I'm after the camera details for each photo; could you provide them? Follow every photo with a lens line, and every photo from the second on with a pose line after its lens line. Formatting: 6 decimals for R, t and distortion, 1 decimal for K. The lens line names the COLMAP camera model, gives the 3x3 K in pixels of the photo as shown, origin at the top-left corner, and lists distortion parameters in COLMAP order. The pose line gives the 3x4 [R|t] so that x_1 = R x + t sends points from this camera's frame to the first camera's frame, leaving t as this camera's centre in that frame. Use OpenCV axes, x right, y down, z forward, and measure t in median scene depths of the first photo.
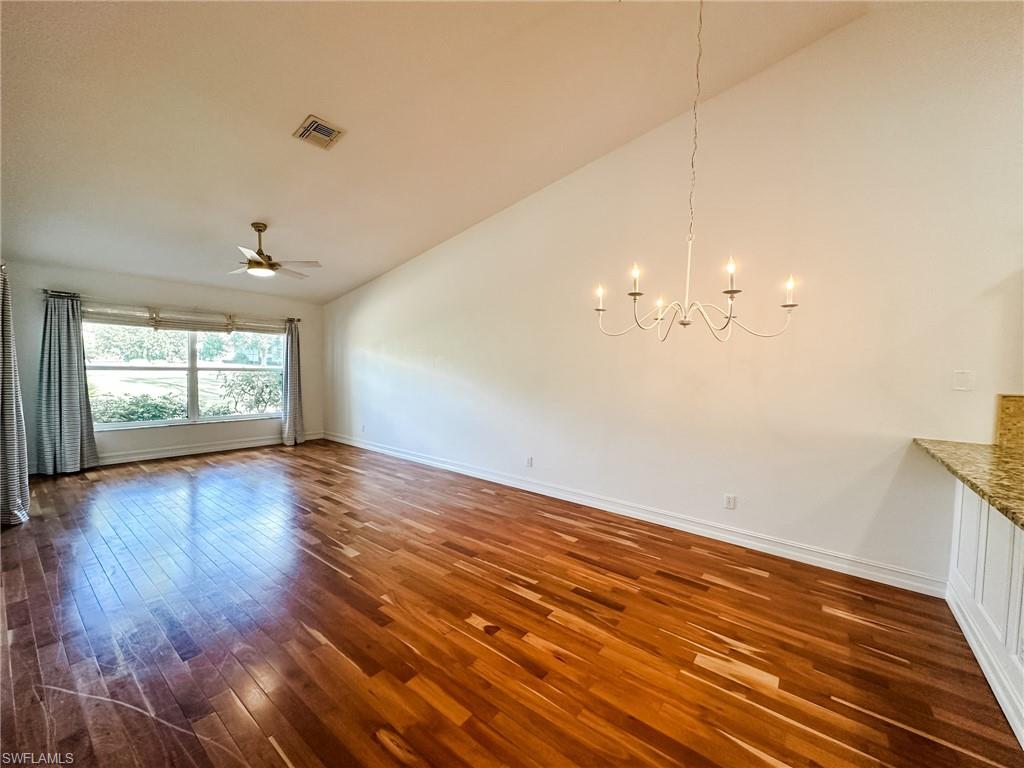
lens RADIAL K [[408.6, 0, 513.3], [0, 408.6, 383.7], [0, 0, 1]] dist [-0.002373, 0.001409]
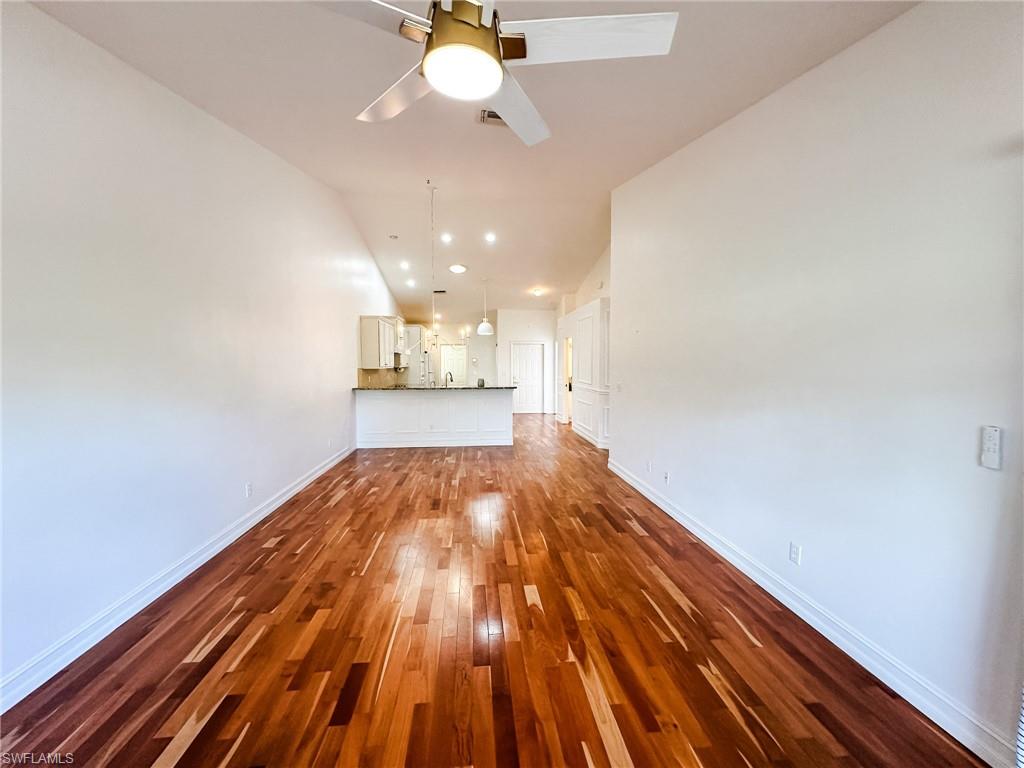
lens RADIAL K [[408.6, 0, 511.6], [0, 408.6, 383.1], [0, 0, 1]] dist [-0.002373, 0.001409]
pose [[-0.682377, -0.066987, 0.727925, -0.769500], [0.012879, 0.994536, 0.103594, -0.072596], [-0.730887, 0.080065, -0.677786, 1.054552]]
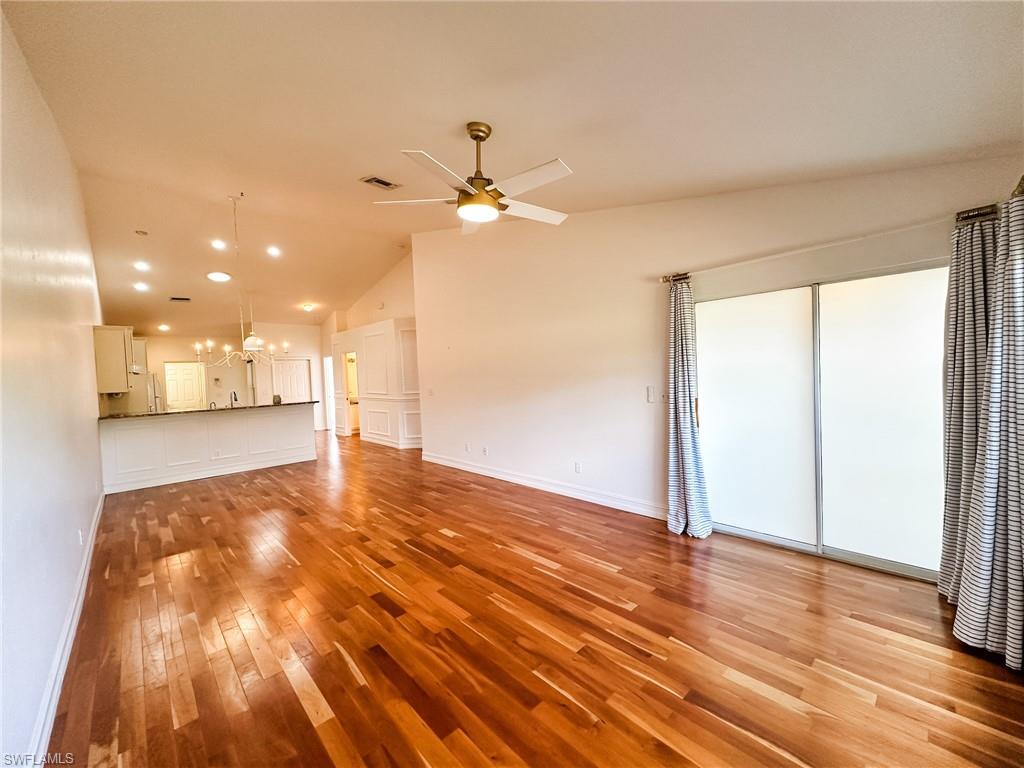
lens RADIAL K [[408.6, 0, 512.3], [0, 408.6, 383.8], [0, 0, 1]] dist [-0.002373, 0.001409]
pose [[-0.987173, 0.004946, 0.159576, -0.664099], [0.017585, 0.996807, 0.077890, -0.074474], [-0.158681, 0.079698, -0.984108, 1.380608]]
